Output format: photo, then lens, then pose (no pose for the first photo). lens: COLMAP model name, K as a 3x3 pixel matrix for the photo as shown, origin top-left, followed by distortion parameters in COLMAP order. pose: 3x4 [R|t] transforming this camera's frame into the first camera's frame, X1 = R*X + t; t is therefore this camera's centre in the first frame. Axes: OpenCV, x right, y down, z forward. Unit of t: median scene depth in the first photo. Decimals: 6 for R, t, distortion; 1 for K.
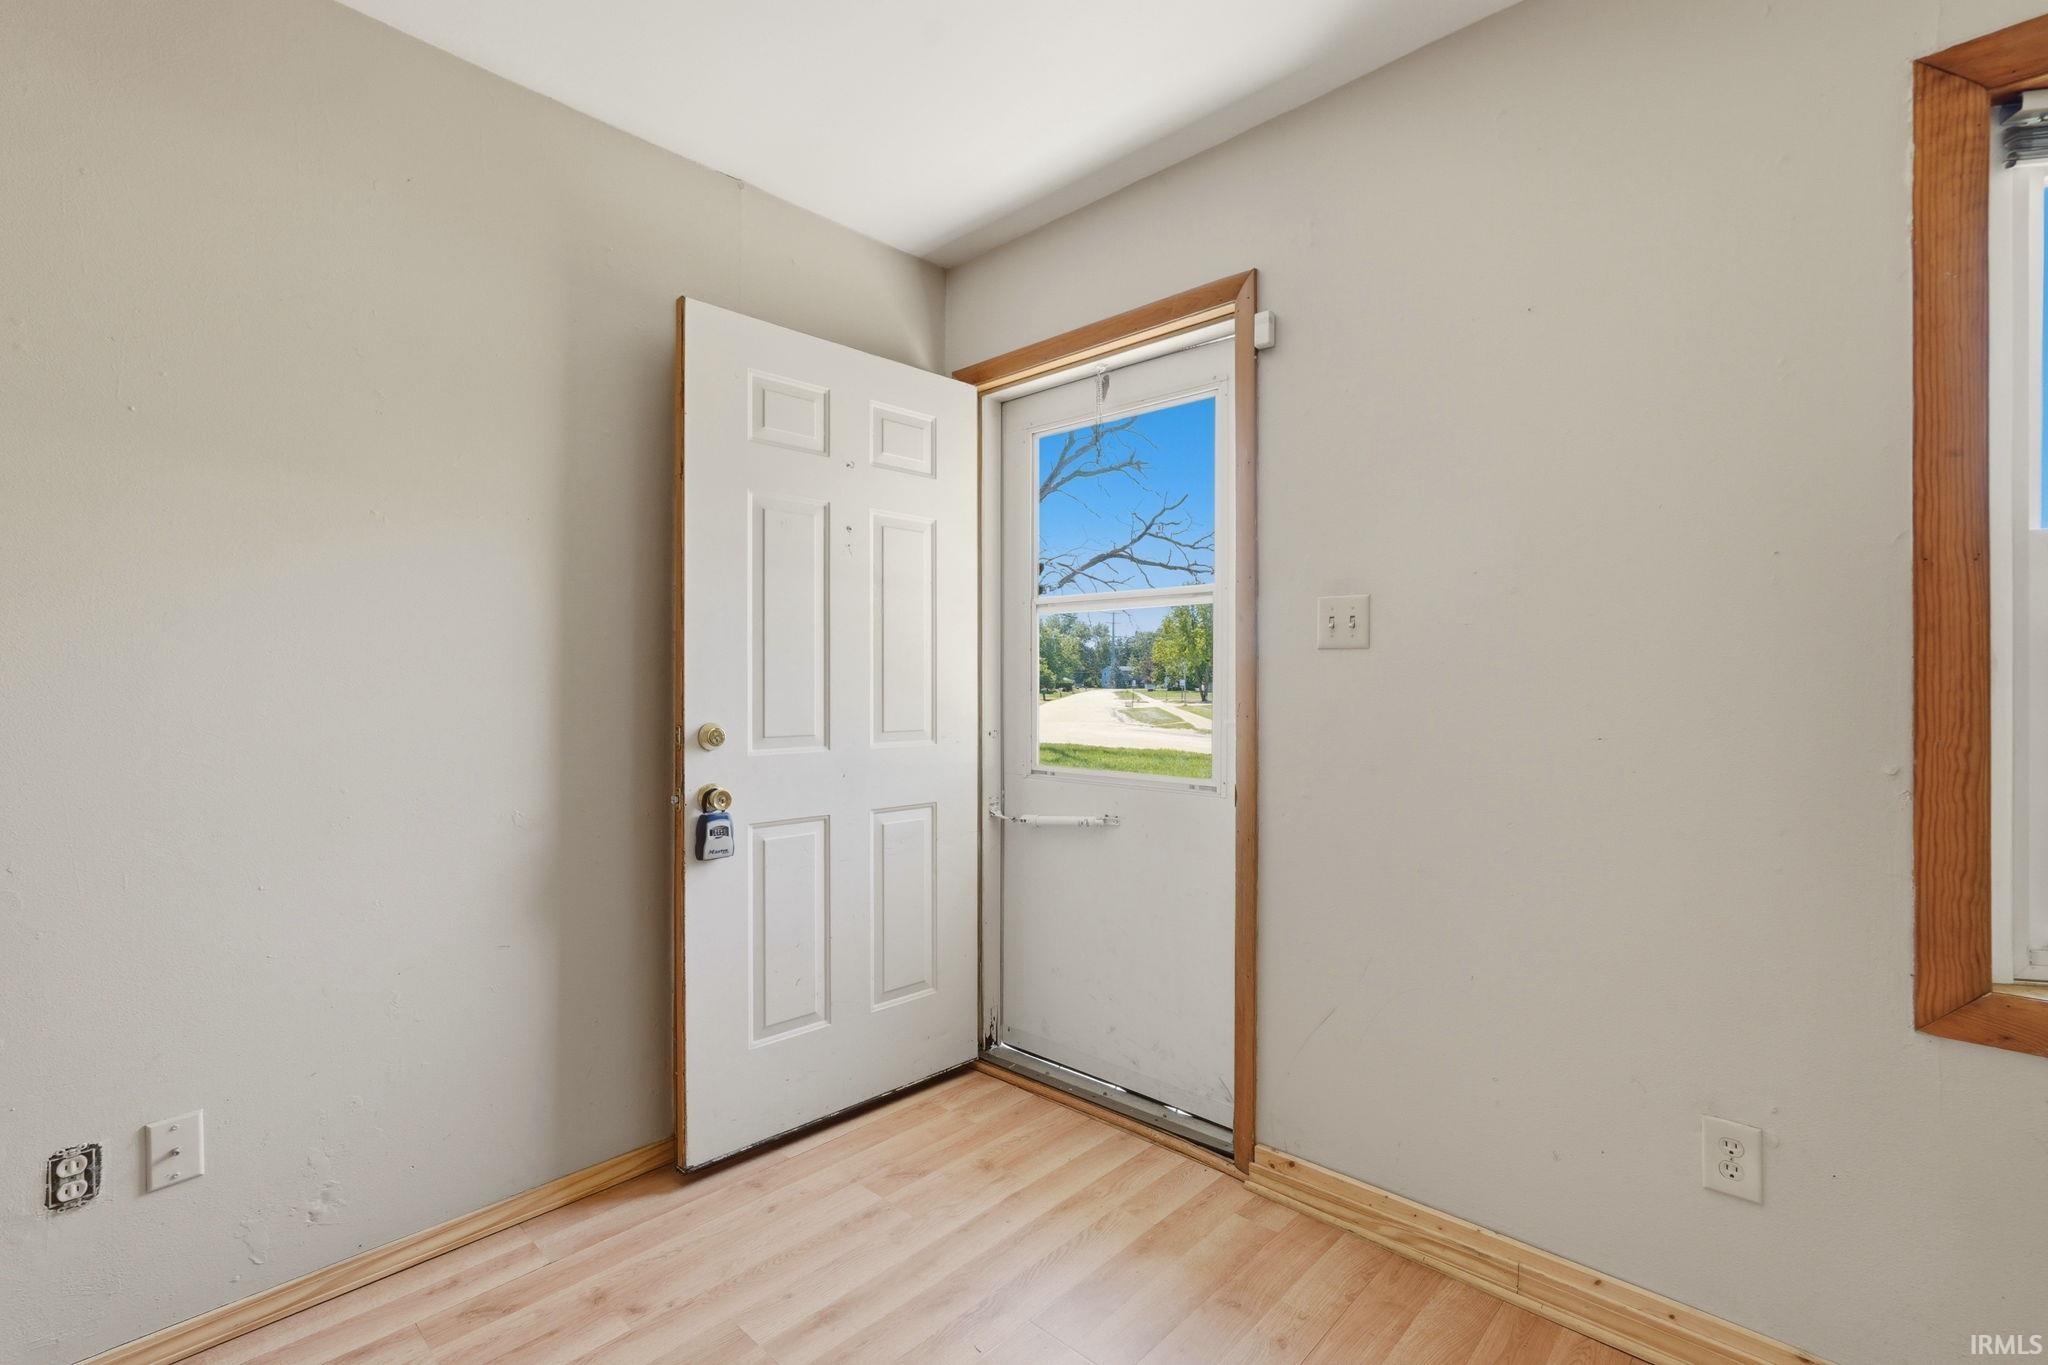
lens RADIAL K [[907.1, 0, 1029.0], [0, 907.1, 680.2], [0, 0, 1]] dist [-0.009518, 0.006510]
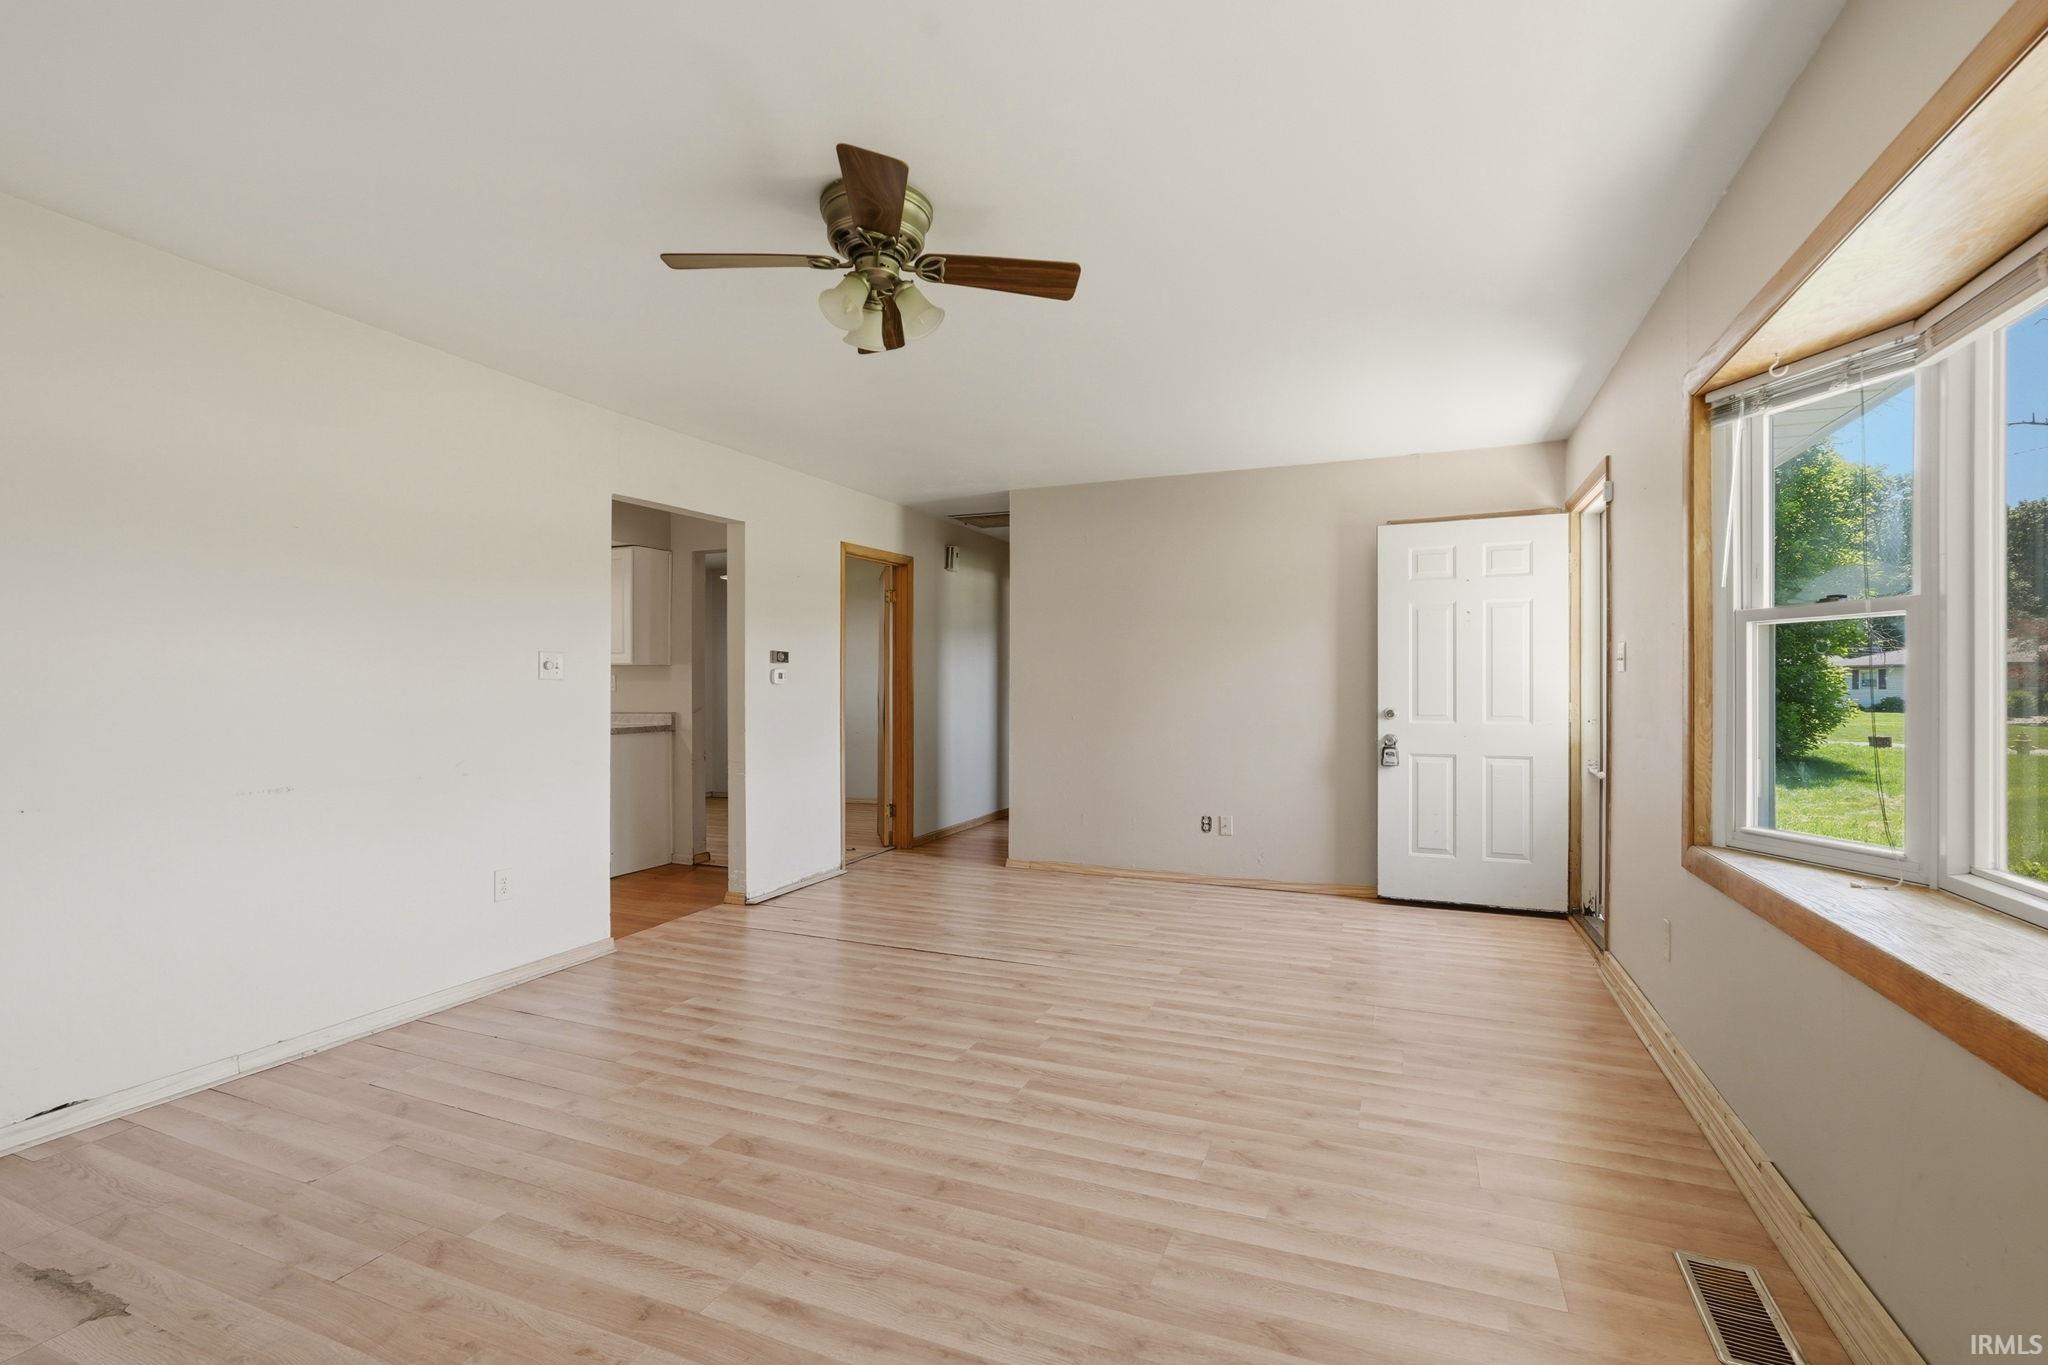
lens RADIAL K [[907.1, 0, 1031.5], [0, 907.1, 692.3], [0, 0, 1]] dist [-0.009518, 0.006510]
pose [[0.347701, 0.002434, -0.937602, 1.496305], [0.007261, 0.999960, 0.005289, -0.010994], [0.937577, -0.008647, 0.347669, -0.658753]]
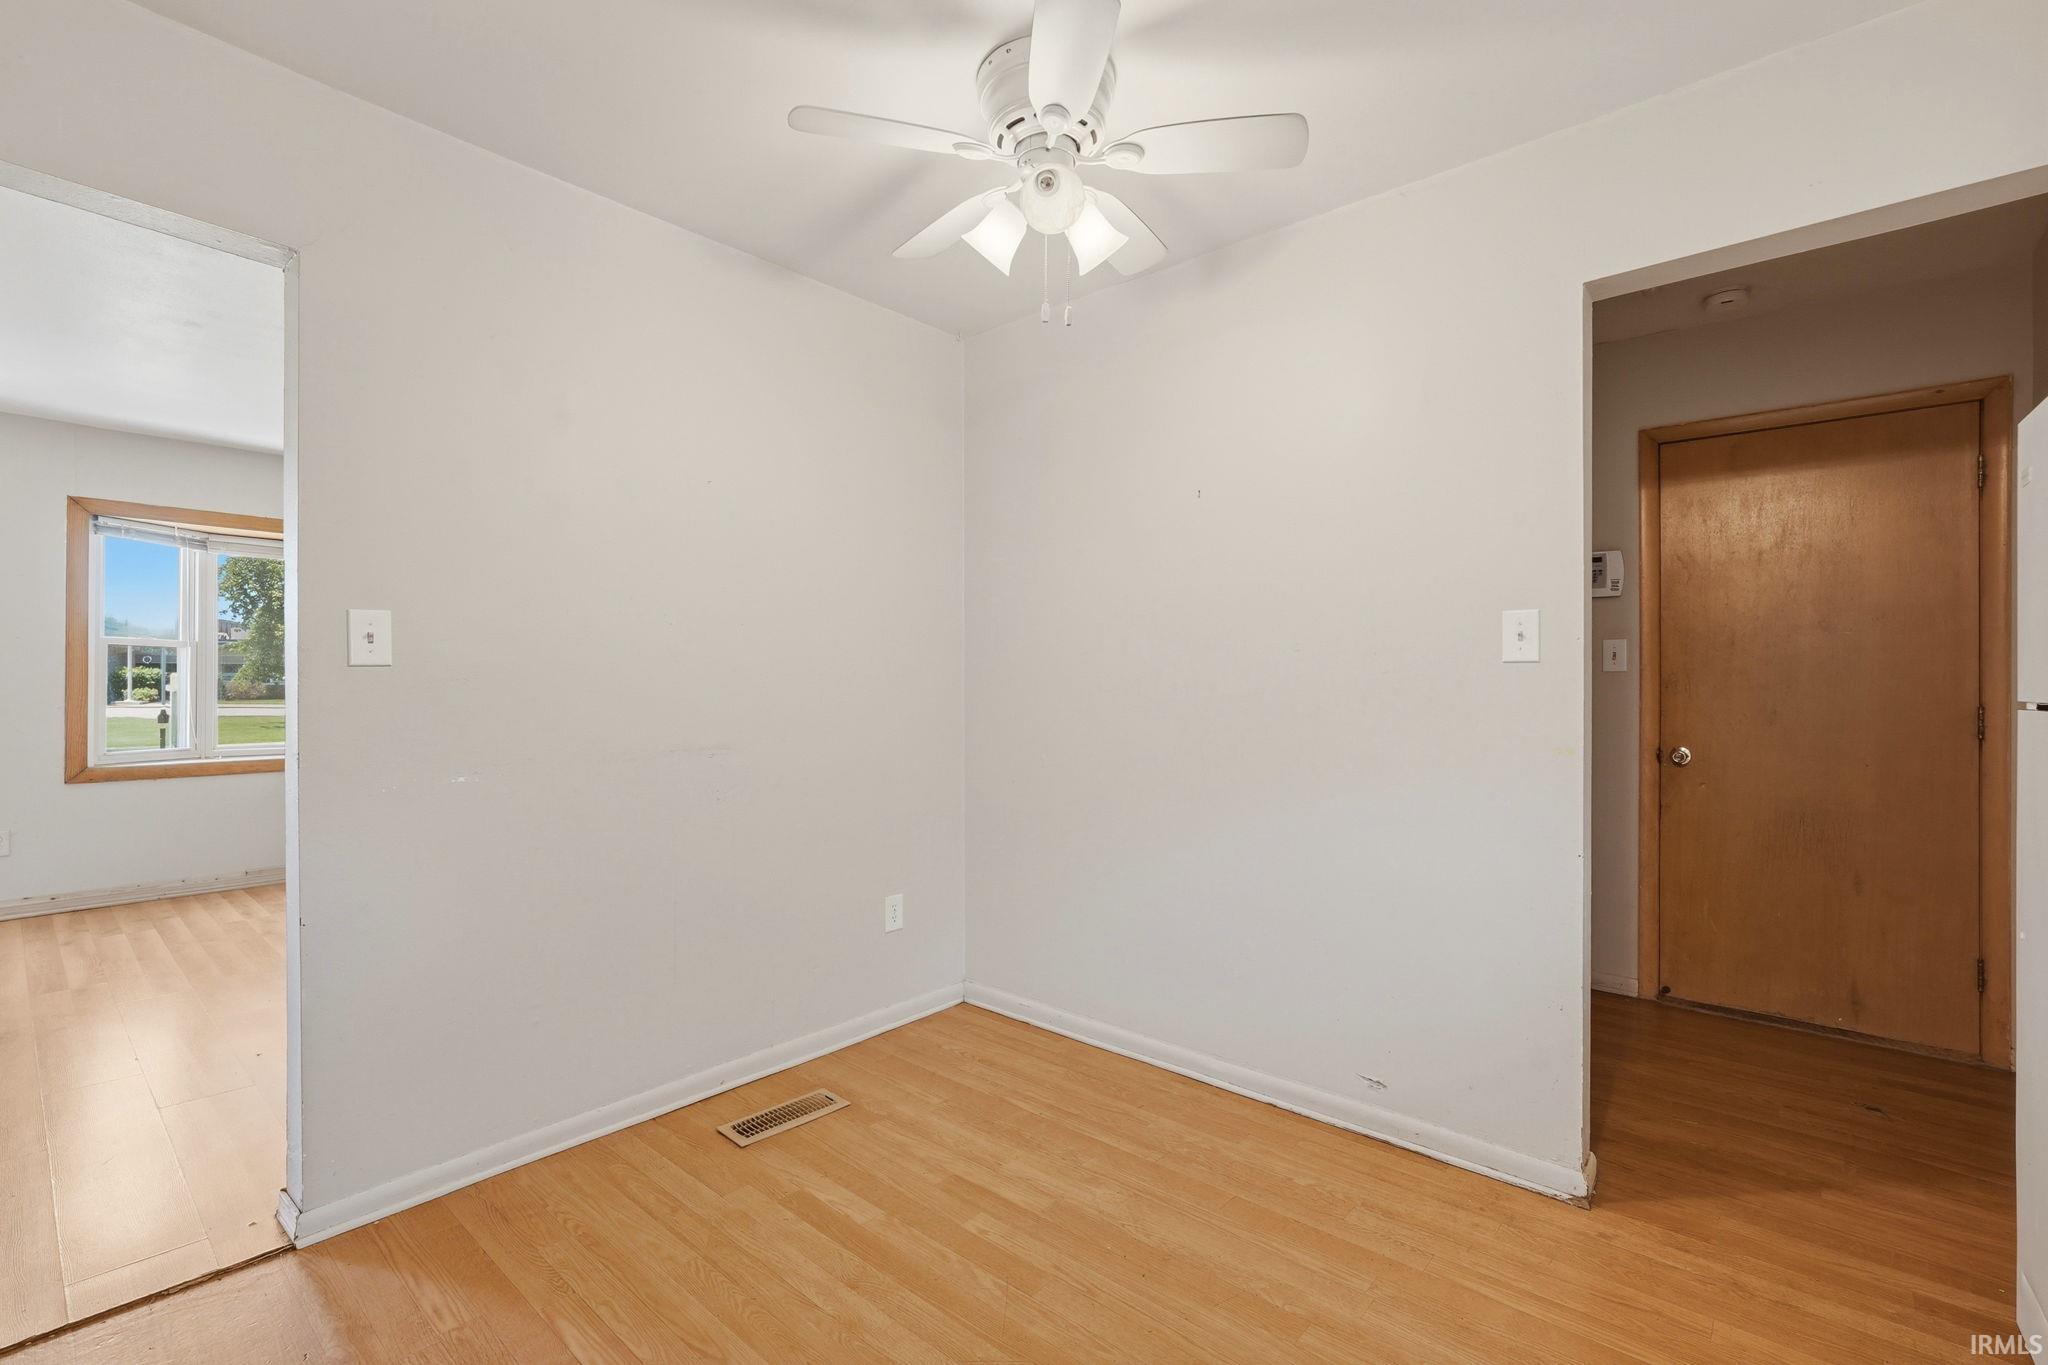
lens RADIAL K [[907.1, 0, 1034.2], [0, 907.1, 674.3], [0, 0, 1]] dist [-0.009518, 0.006510]
pose [[-0.026515, 0.006501, 0.999627, -1.585151], [-0.006523, 0.999956, -0.006676, -0.014962], [-0.999627, -0.006698, -0.026471, -1.604654]]
